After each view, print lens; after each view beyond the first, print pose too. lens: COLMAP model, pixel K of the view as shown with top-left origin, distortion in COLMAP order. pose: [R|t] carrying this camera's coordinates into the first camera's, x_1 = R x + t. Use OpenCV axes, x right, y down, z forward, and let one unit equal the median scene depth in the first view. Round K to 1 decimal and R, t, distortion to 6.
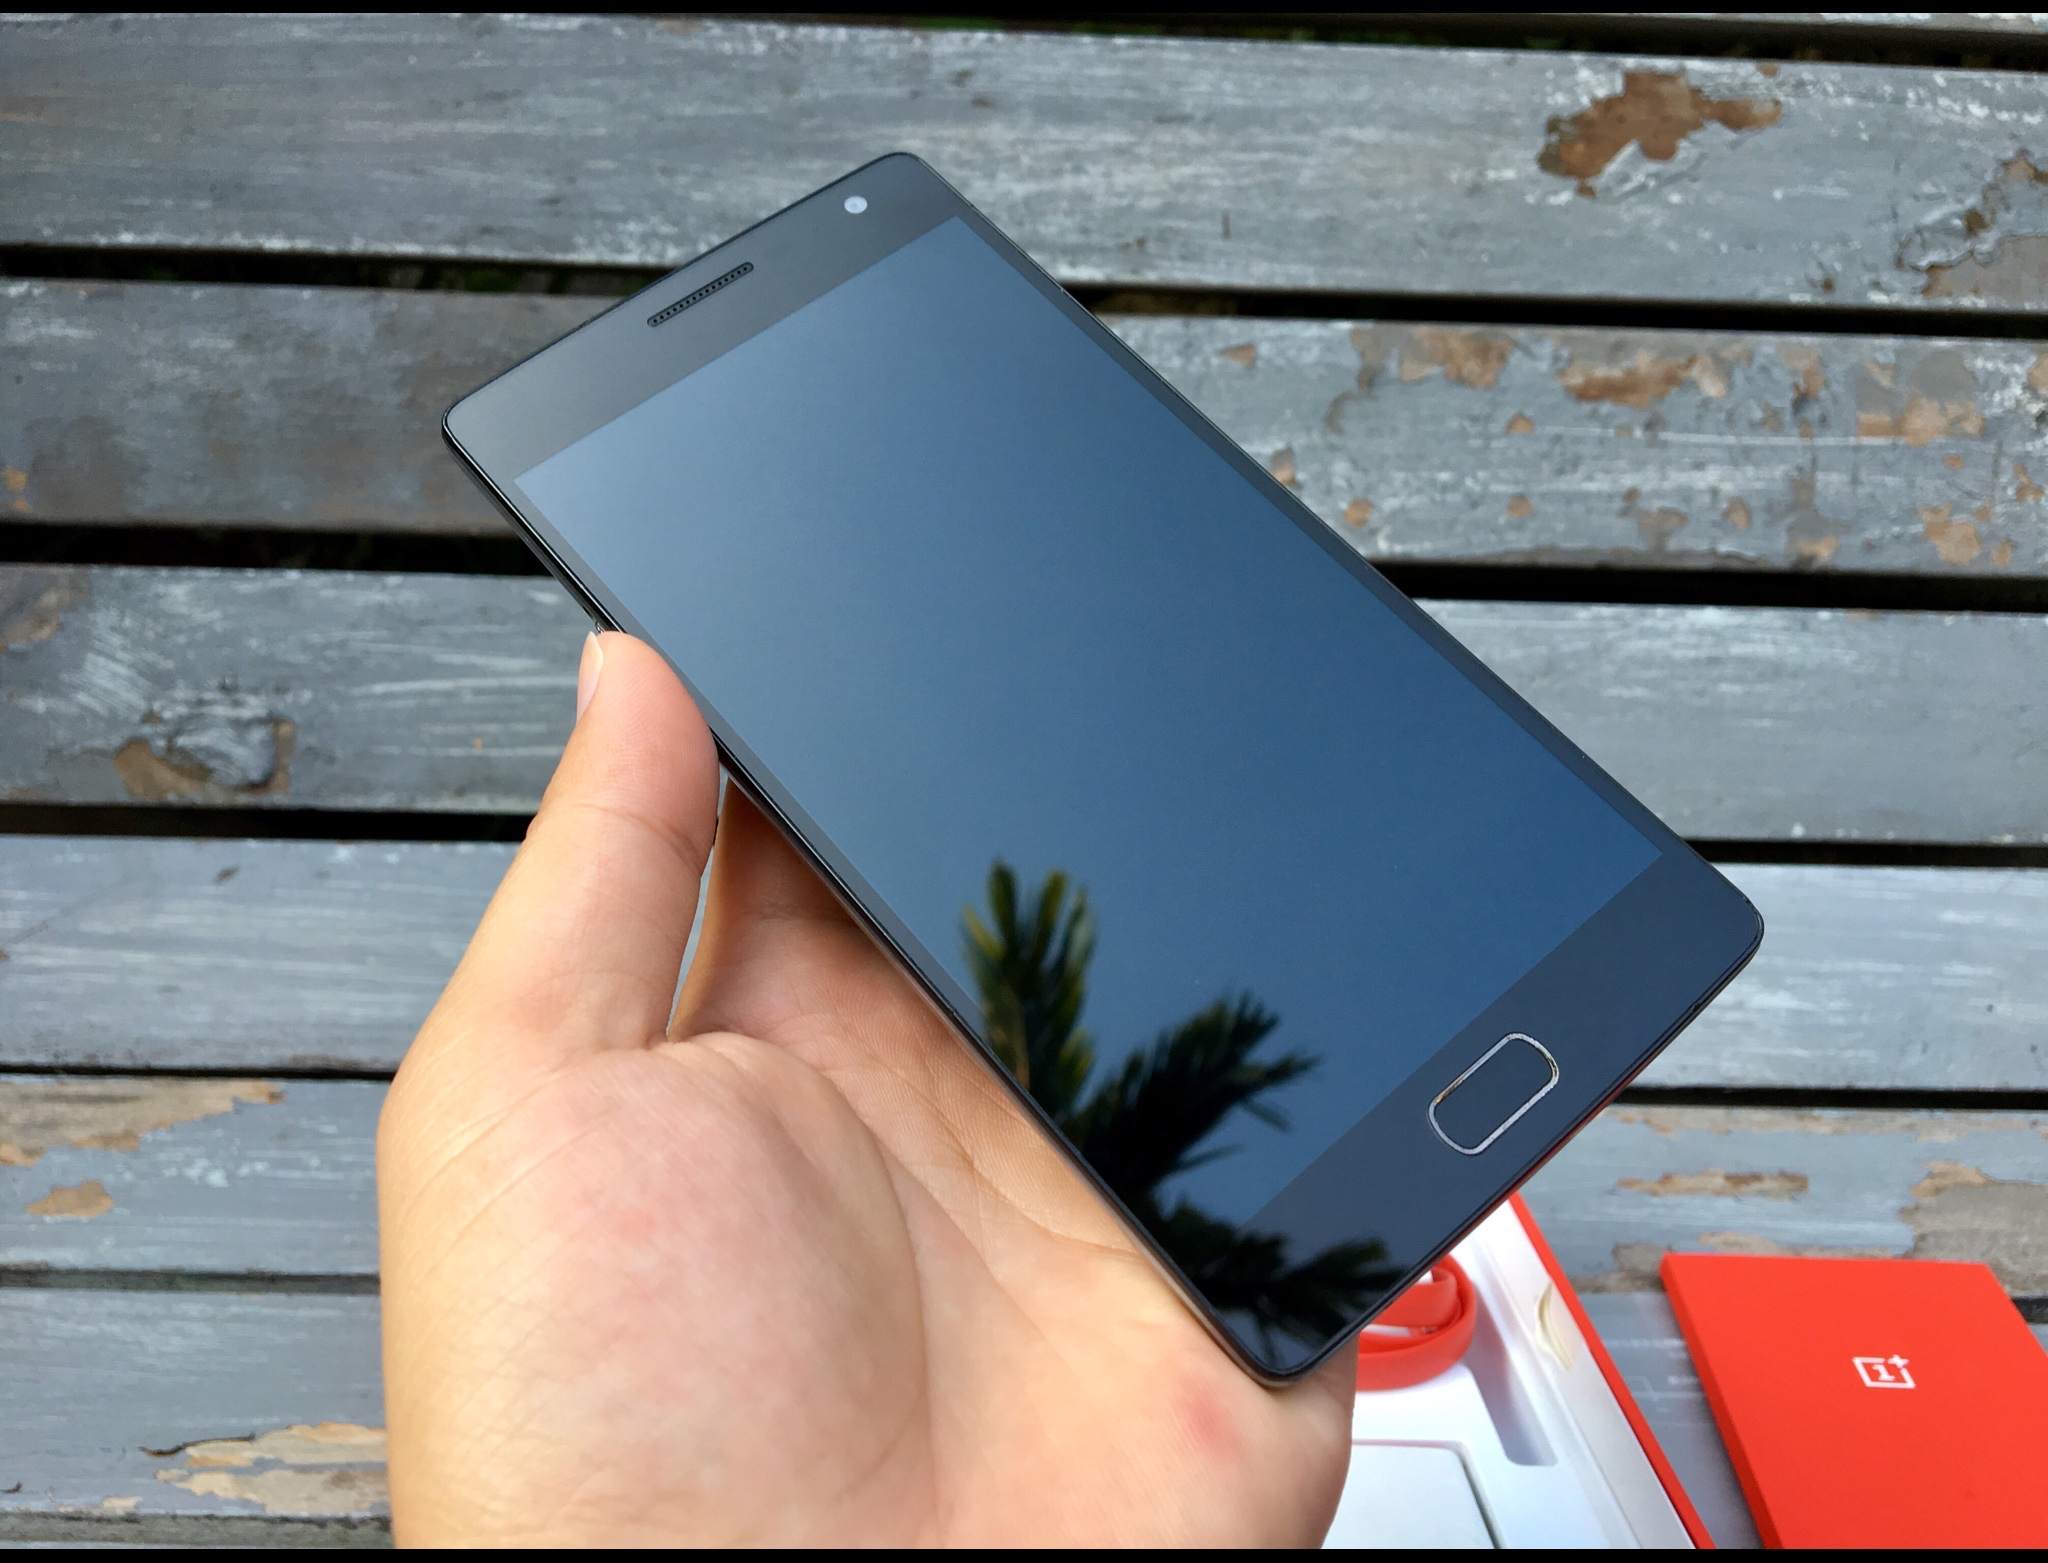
lens RADIAL K [[1815.6, 0, 1014.3], [0, 1815.6, 779.3], [0, 0, 1]] dist [0.008867, -0.021244]
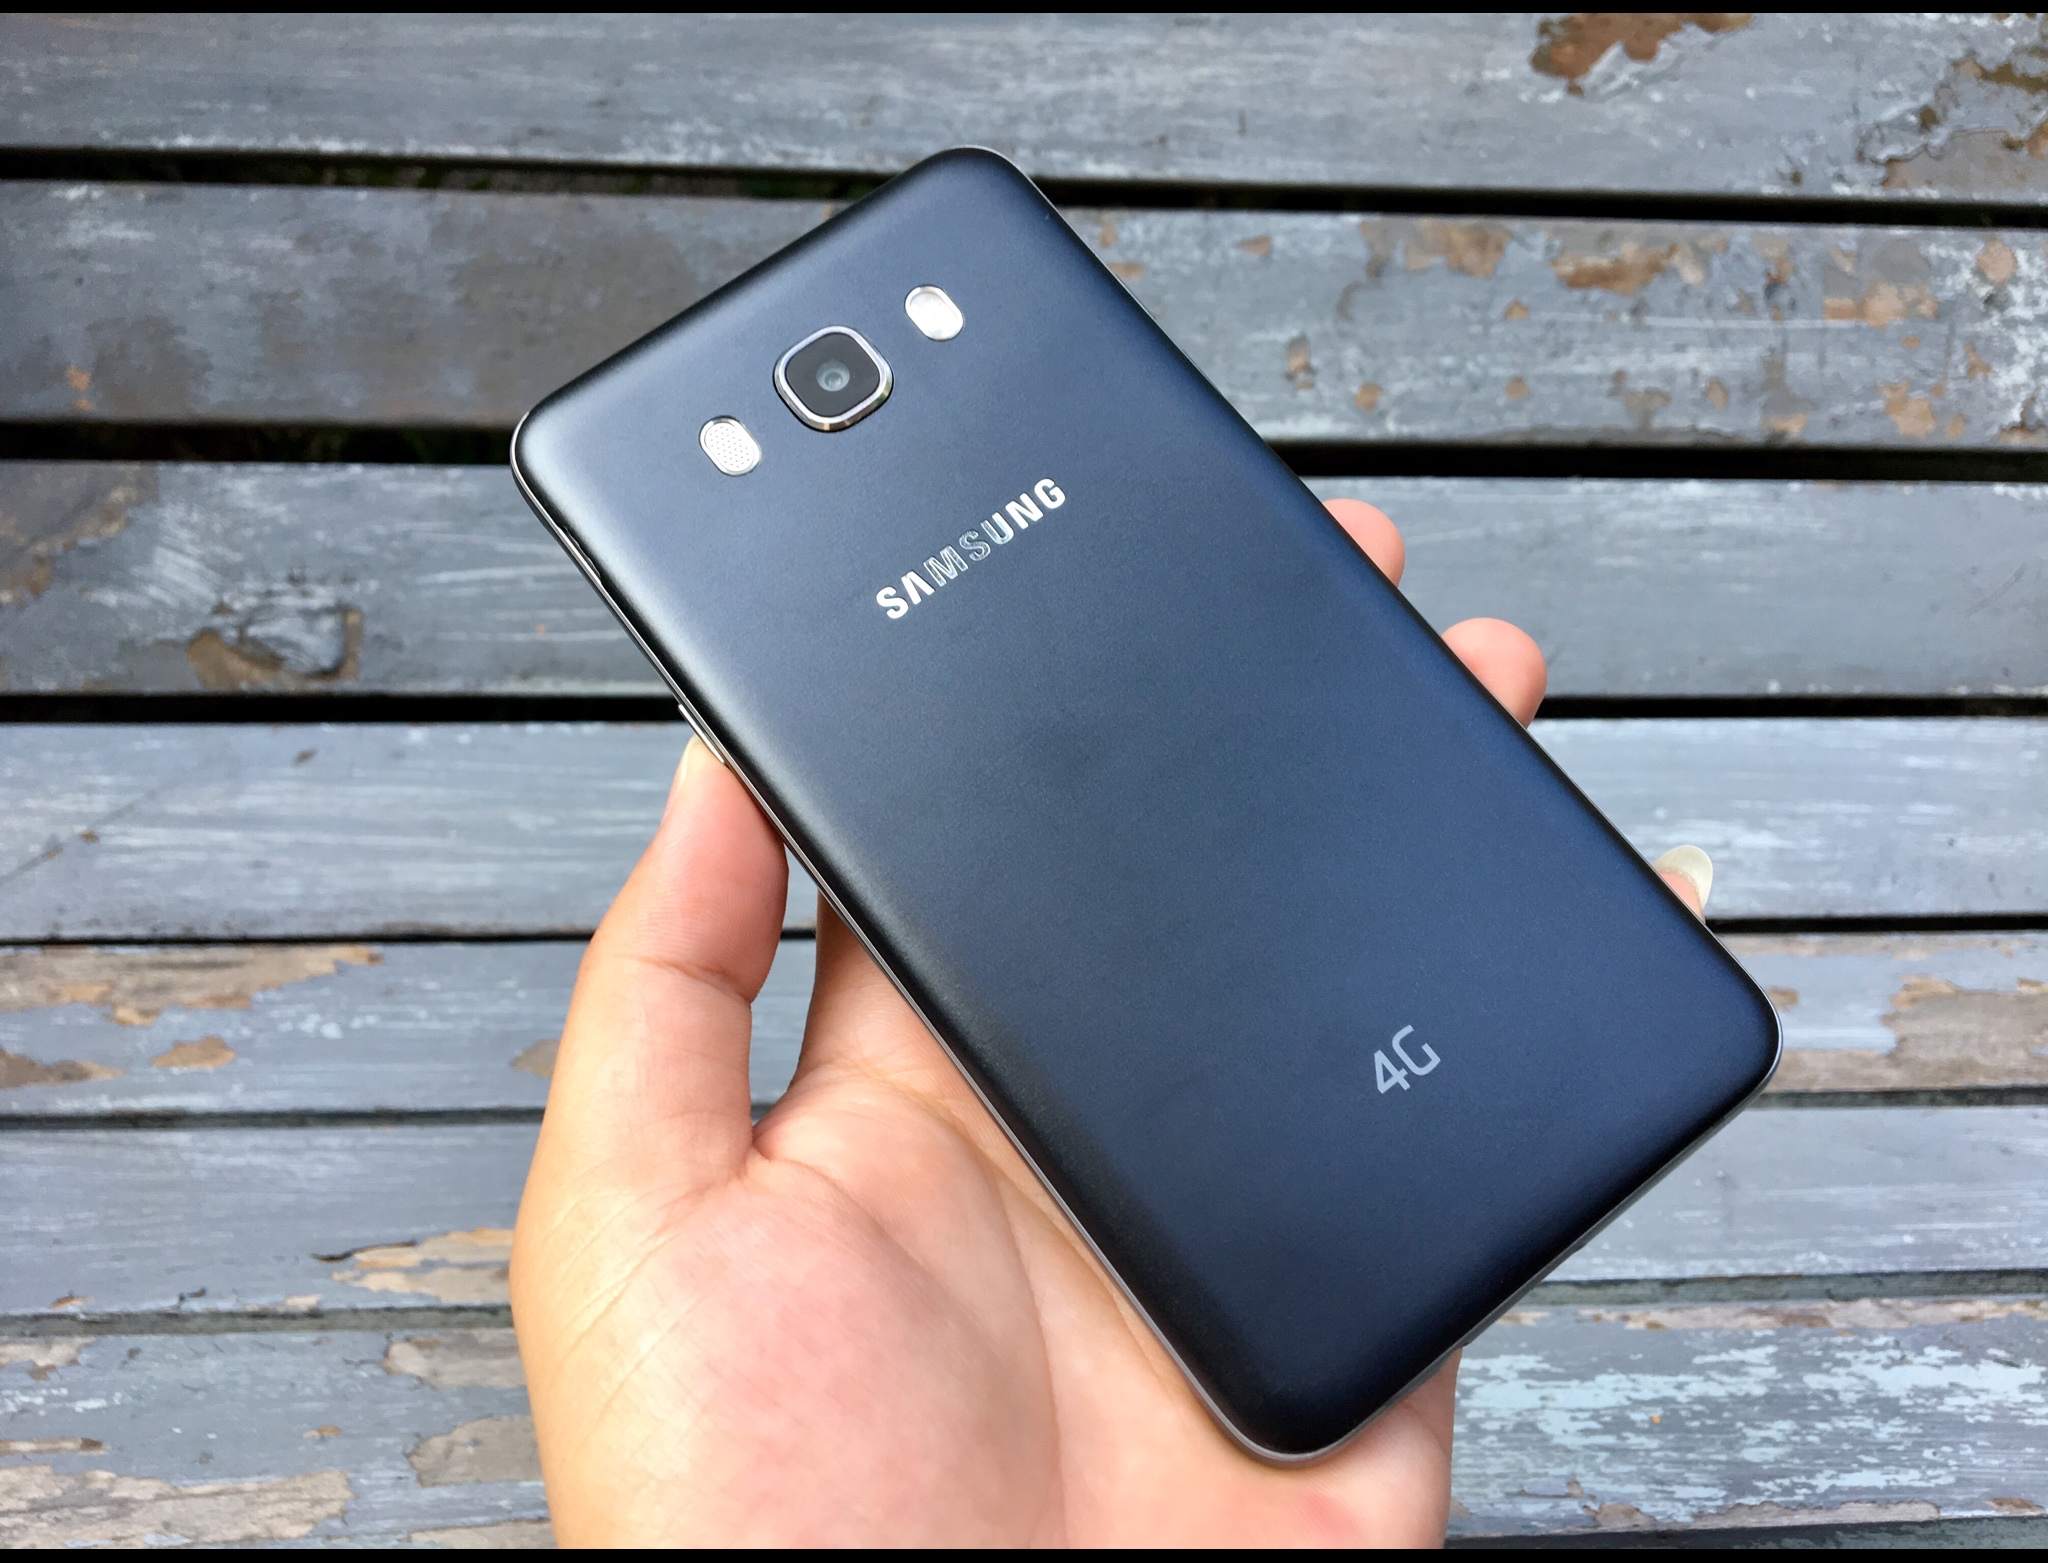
lens RADIAL K [[1822.5, 0, 1016.4], [0, 1822.5, 785.8], [0, 0, 1]] dist [0.001332, -0.008712]
pose [[0.998368, -0.024199, 0.051736, -0.079093], [0.022882, 0.999403, 0.025897, 0.050233], [-0.052332, -0.024671, 0.998325, -0.062804]]
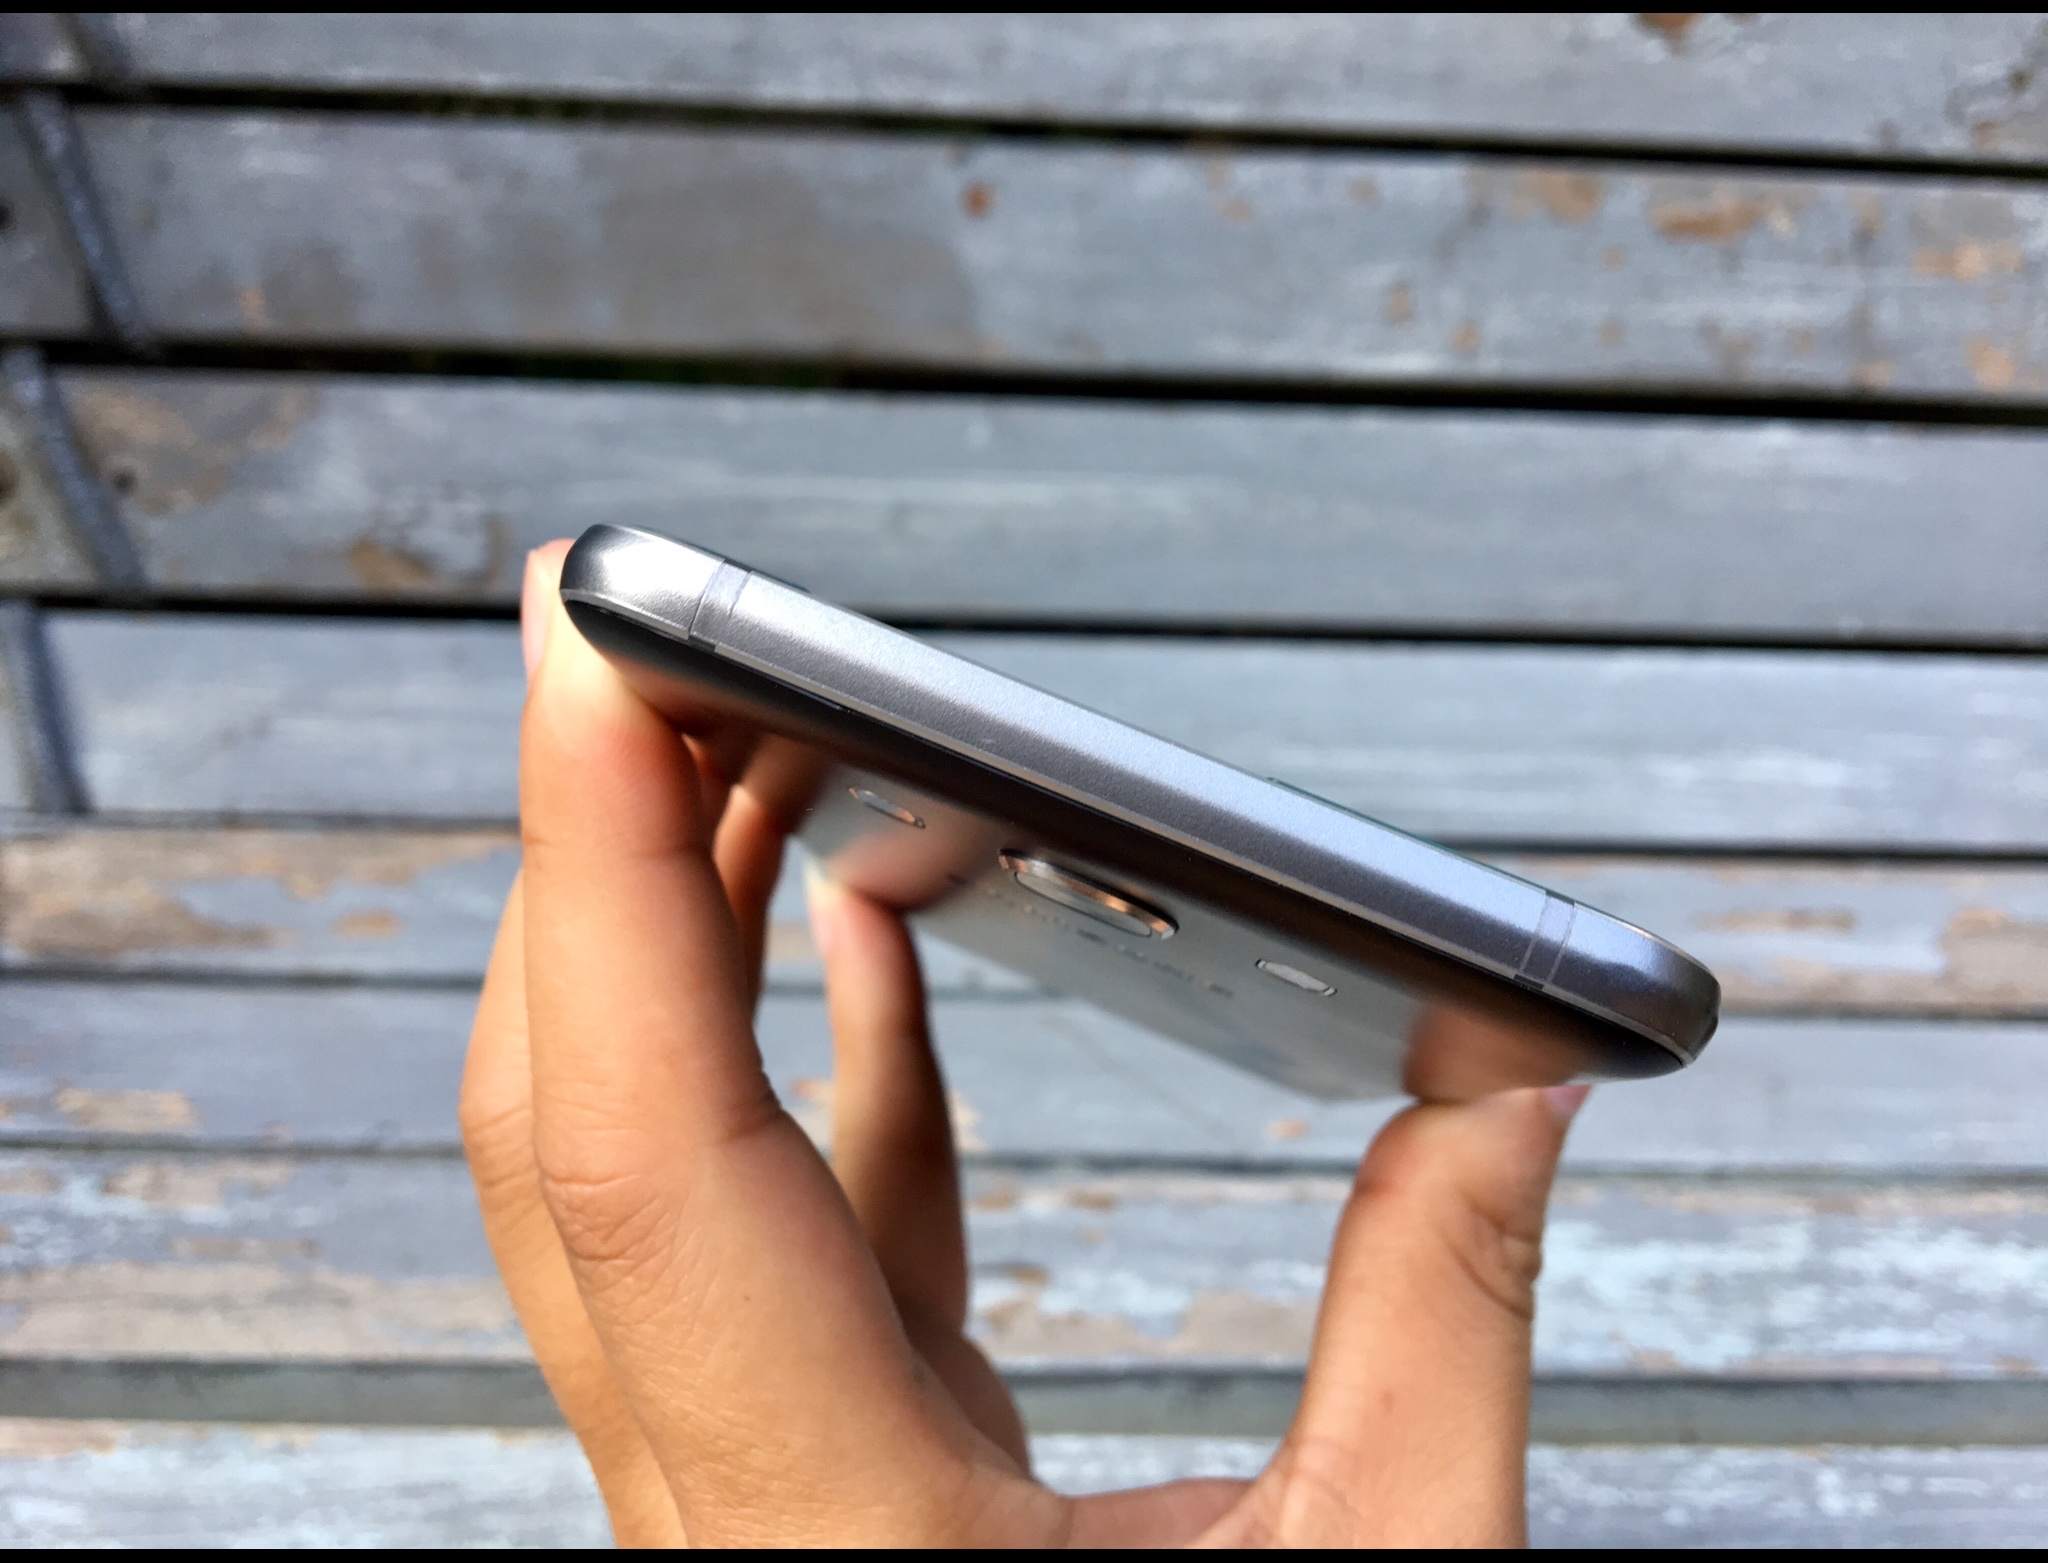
lens RADIAL K [[1881.0, 0, 1014.4], [0, 1881.0, 781.8], [0, 0, 1]] dist [-0.012217, -0.020285]
pose [[0.999875, 0.002301, 0.015645, -0.105275], [-0.003231, 0.998213, 0.059675, 0.057369], [-0.015479, -0.059718, 0.998095, -0.157733]]
